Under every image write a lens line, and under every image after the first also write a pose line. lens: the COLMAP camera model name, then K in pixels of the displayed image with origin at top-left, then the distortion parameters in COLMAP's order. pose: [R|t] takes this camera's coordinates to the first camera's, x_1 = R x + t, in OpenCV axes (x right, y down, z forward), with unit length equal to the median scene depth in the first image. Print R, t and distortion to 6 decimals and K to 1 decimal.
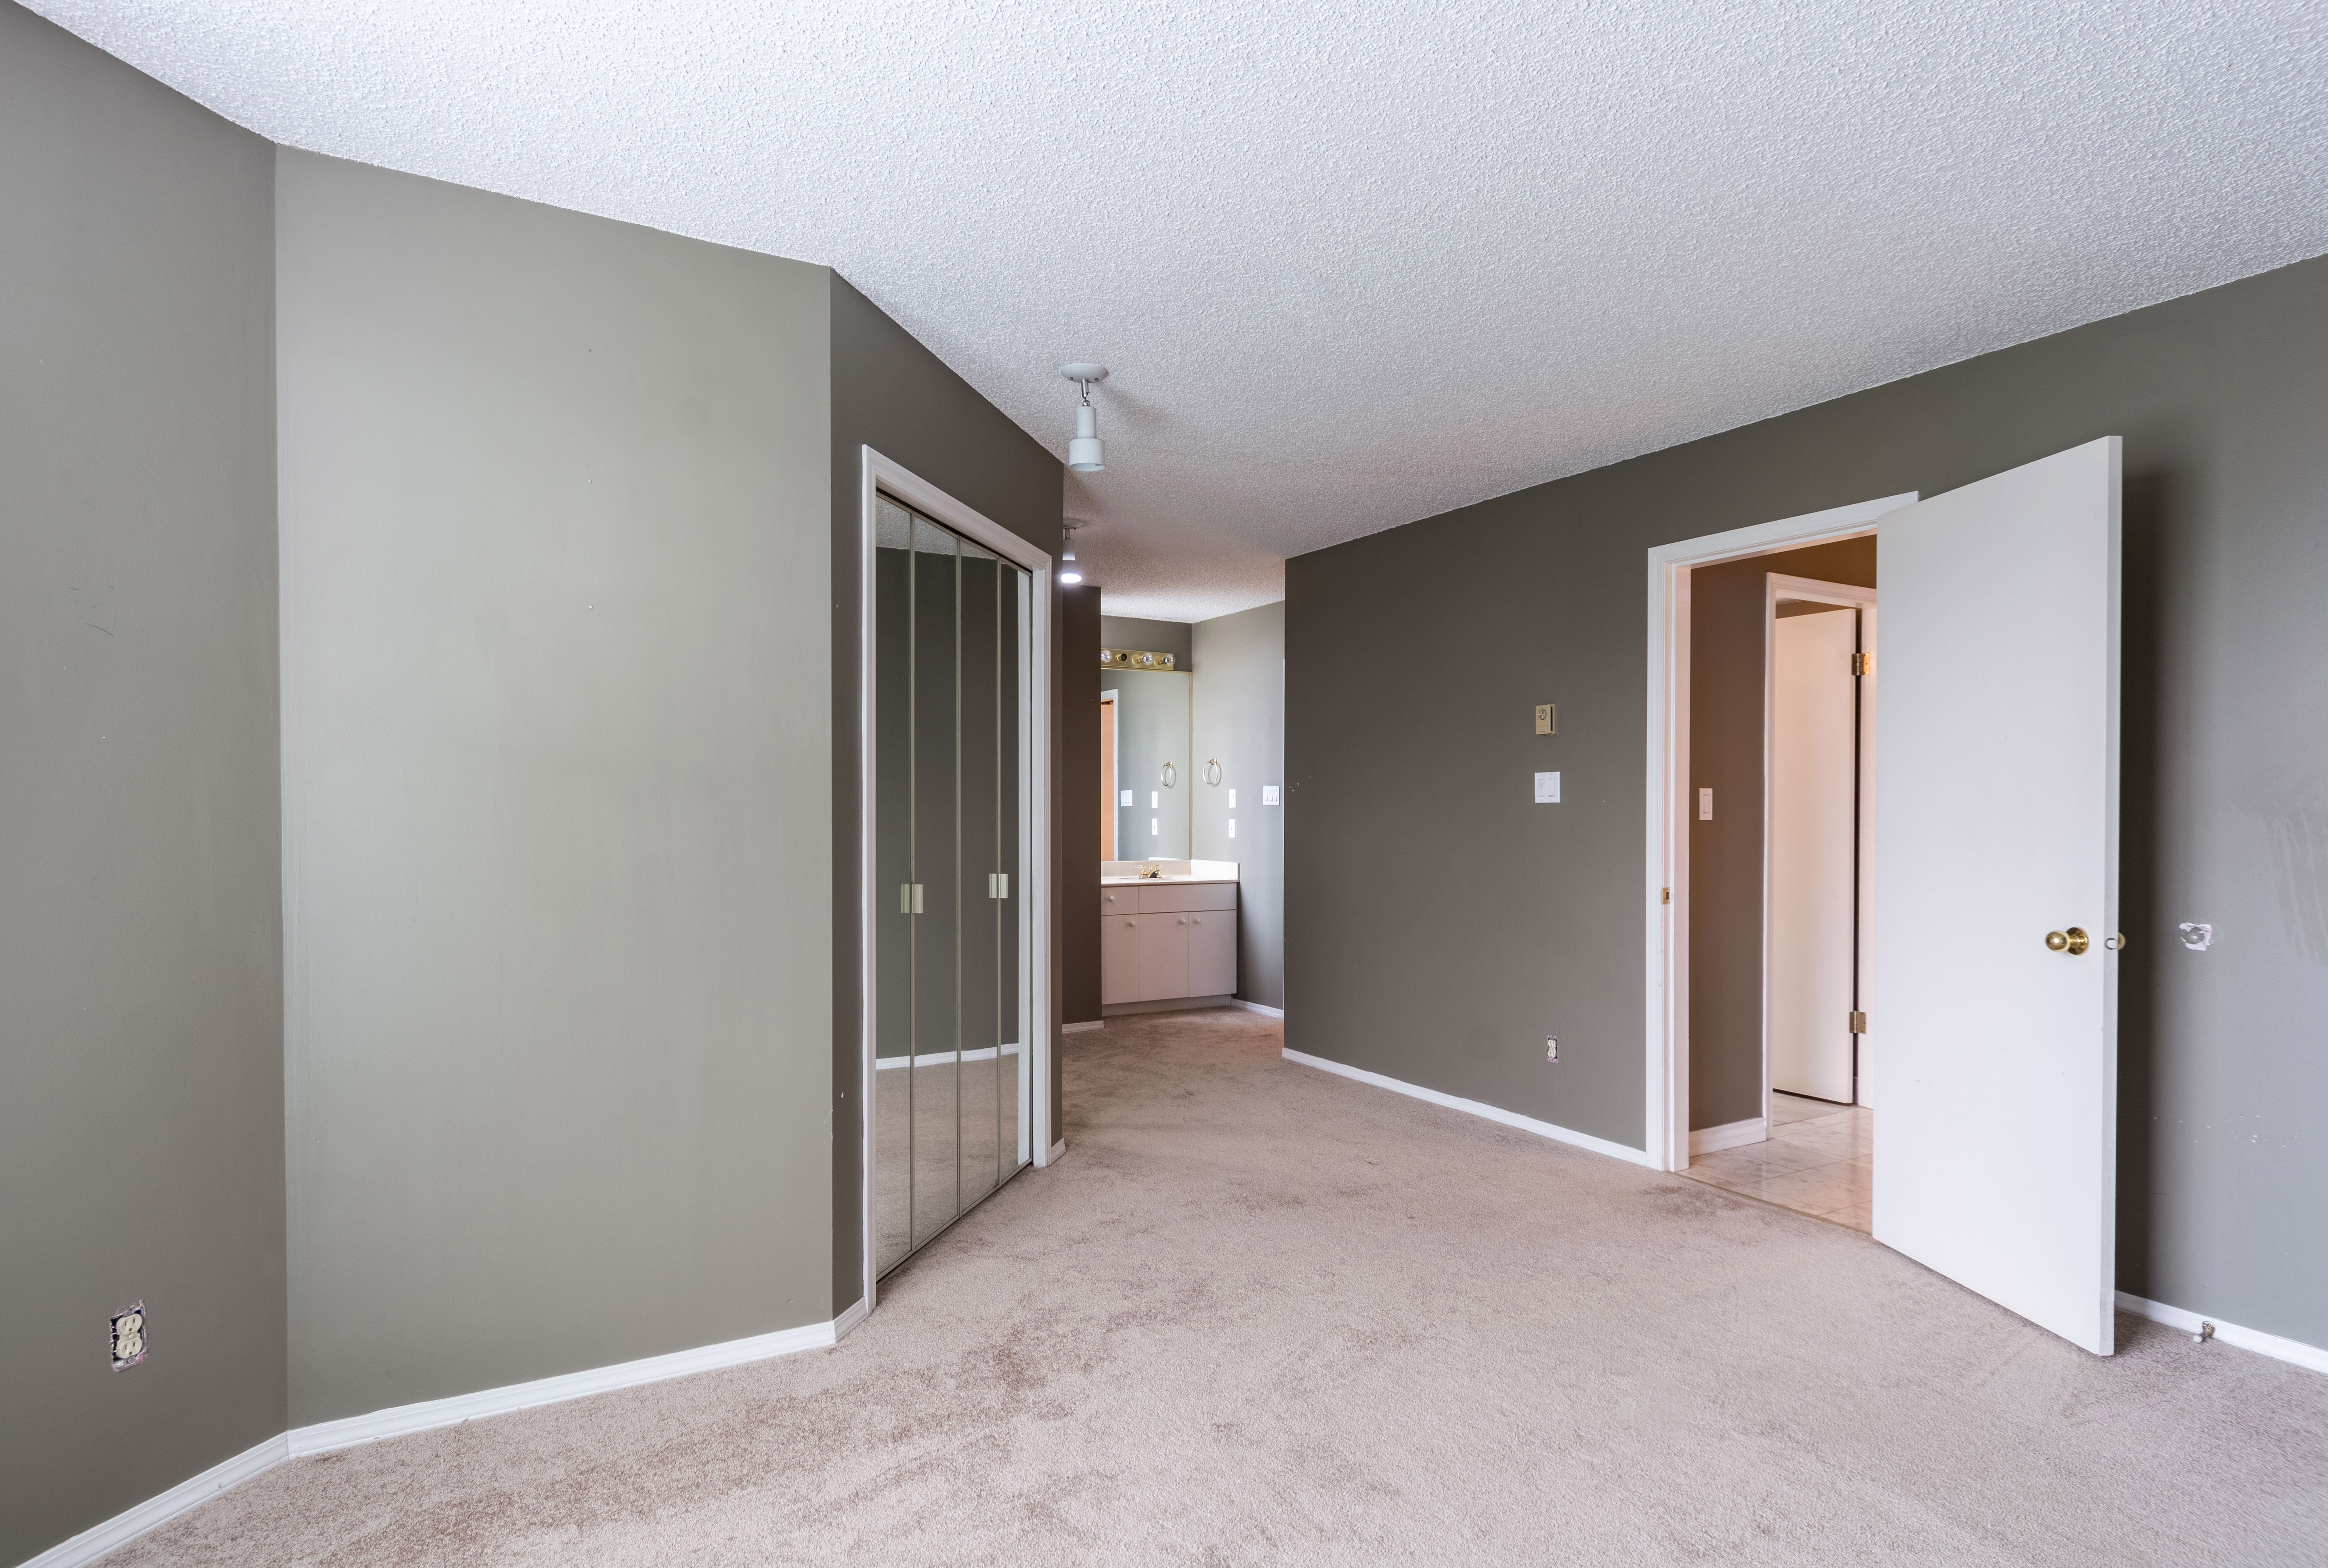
lens RADIAL K [[1220.9, 0, 1166.2], [0, 1220.9, 813.5], [0, 0, 1]] dist [-0.041196, -0.000460]
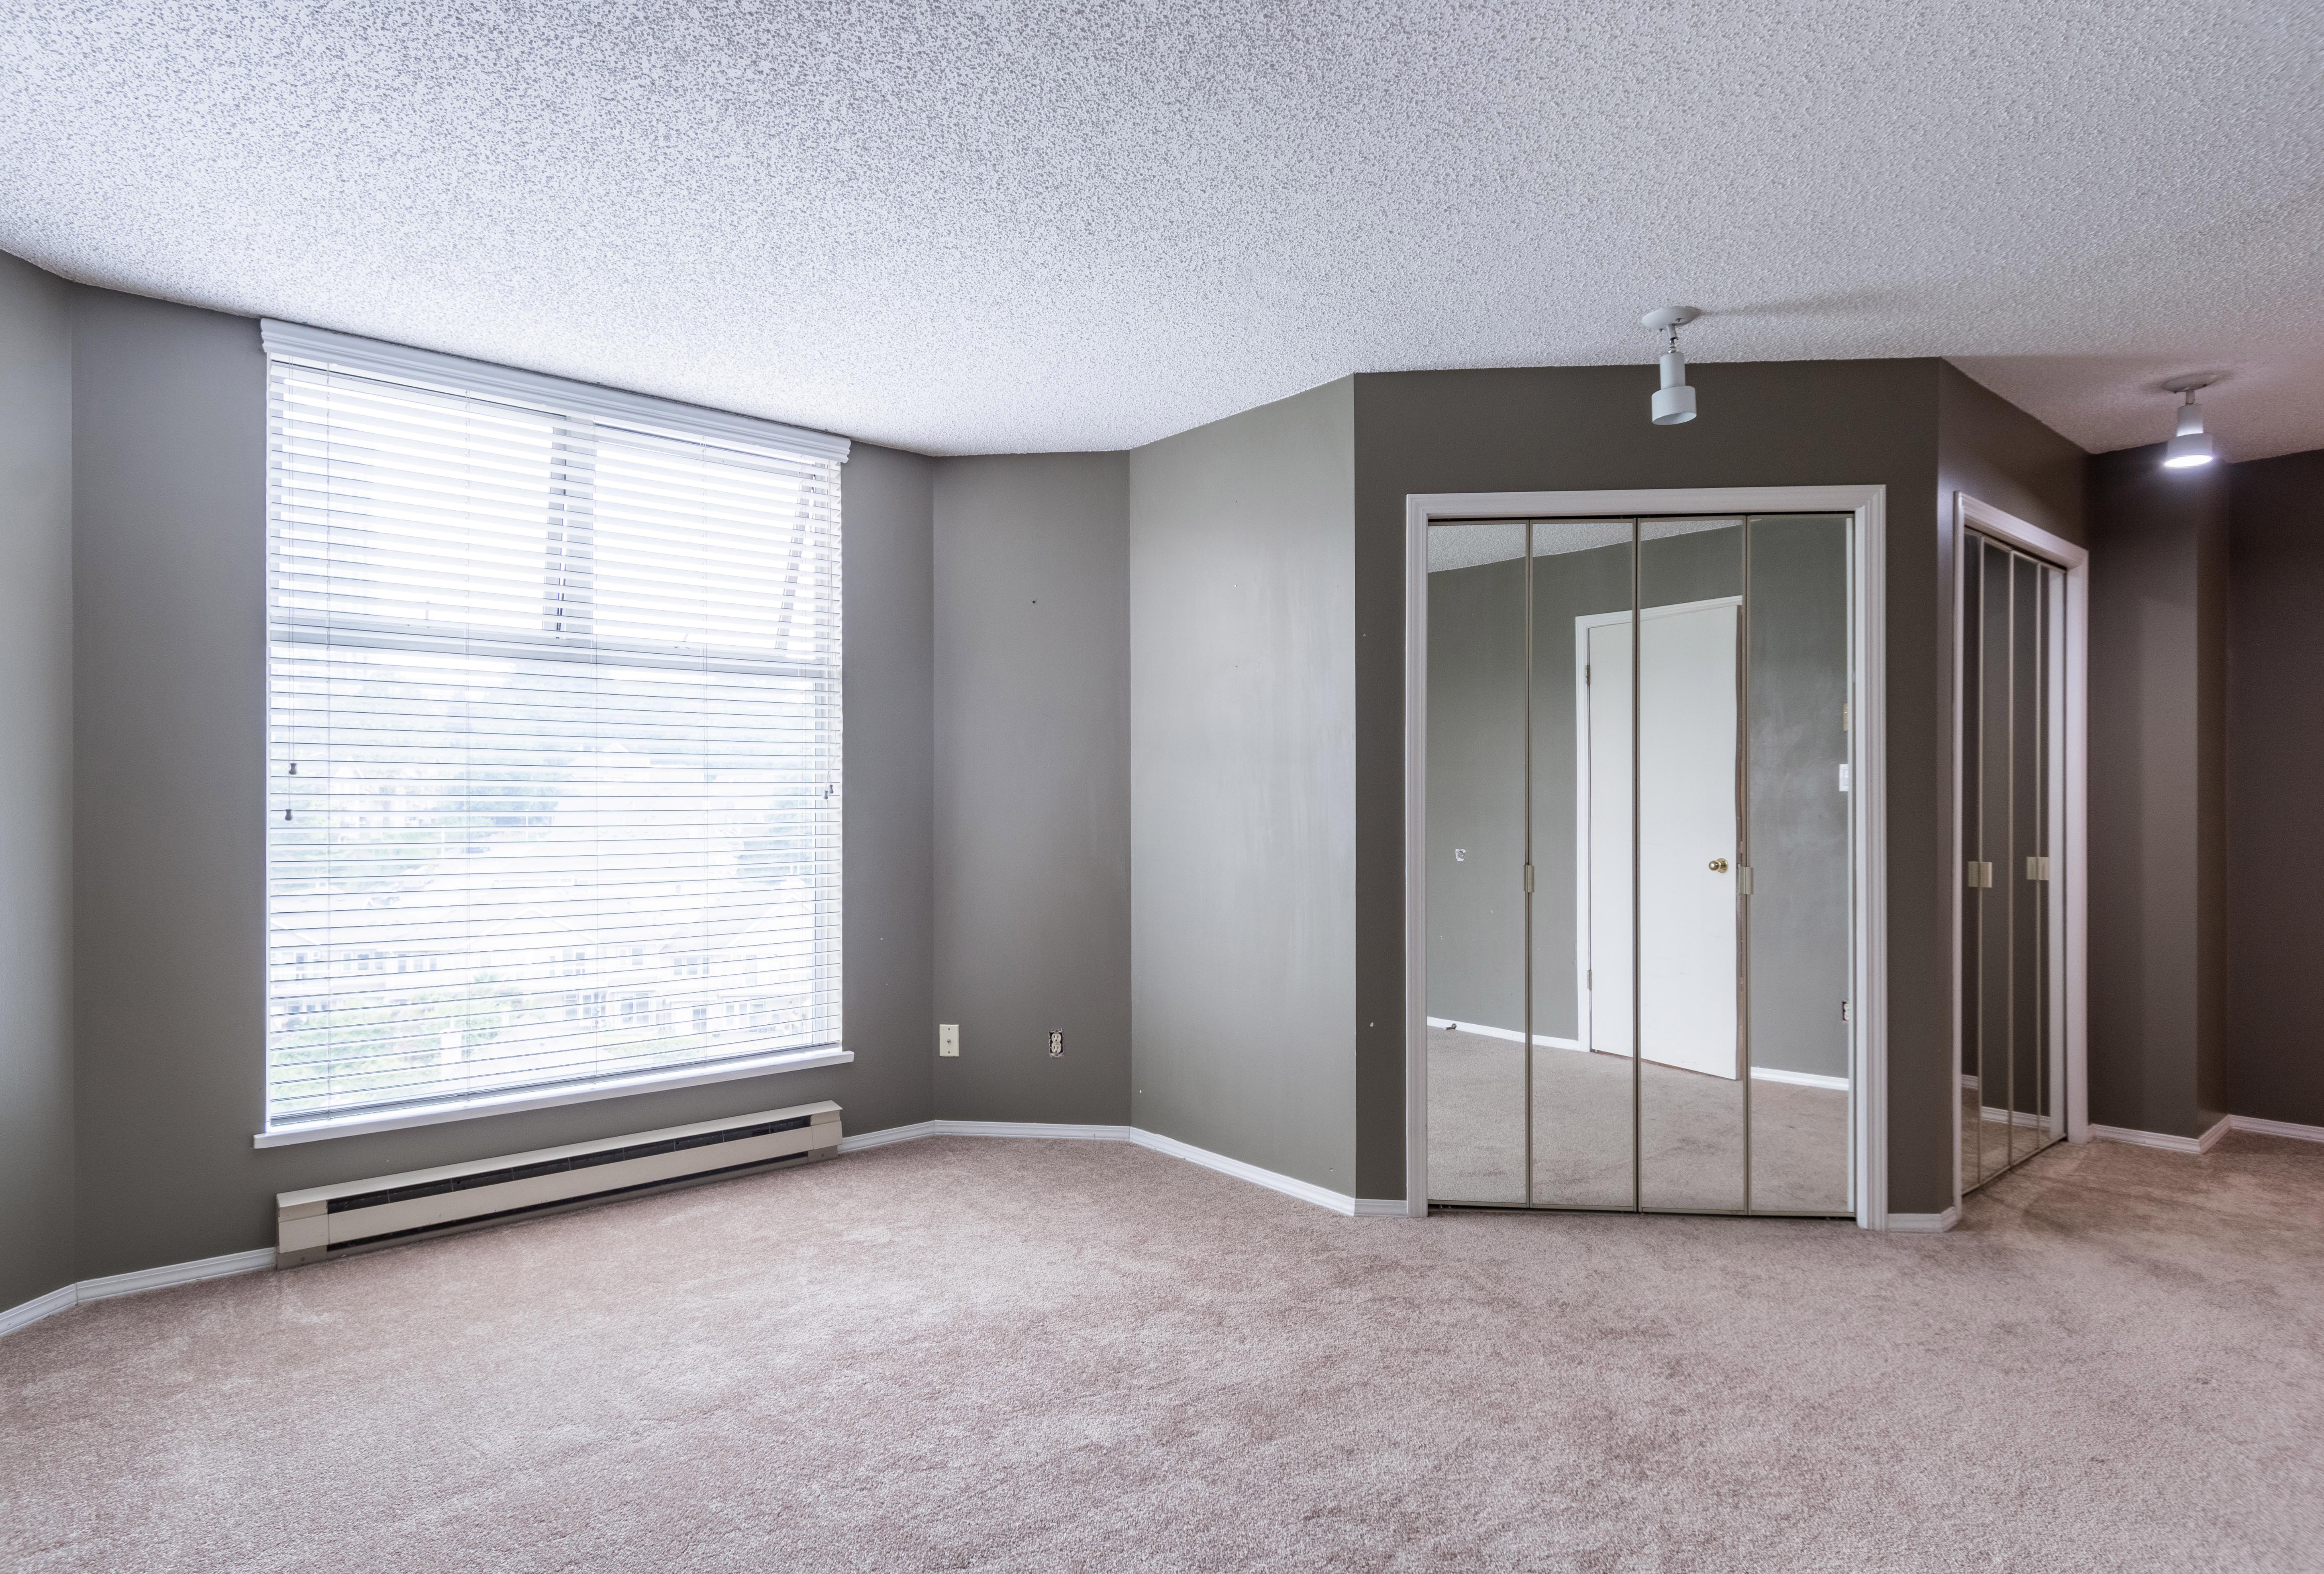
lens RADIAL K [[1221.3, 0, 1162.0], [0, 1221.3, 787.0], [0, 0, 1]] dist [-0.010697, -0.000289]
pose [[0.150443, -0.014884, -0.988507, 0.819070], [-0.003877, 0.999870, -0.015645, 0.007517], [0.988611, 0.006187, 0.150366, 0.514559]]
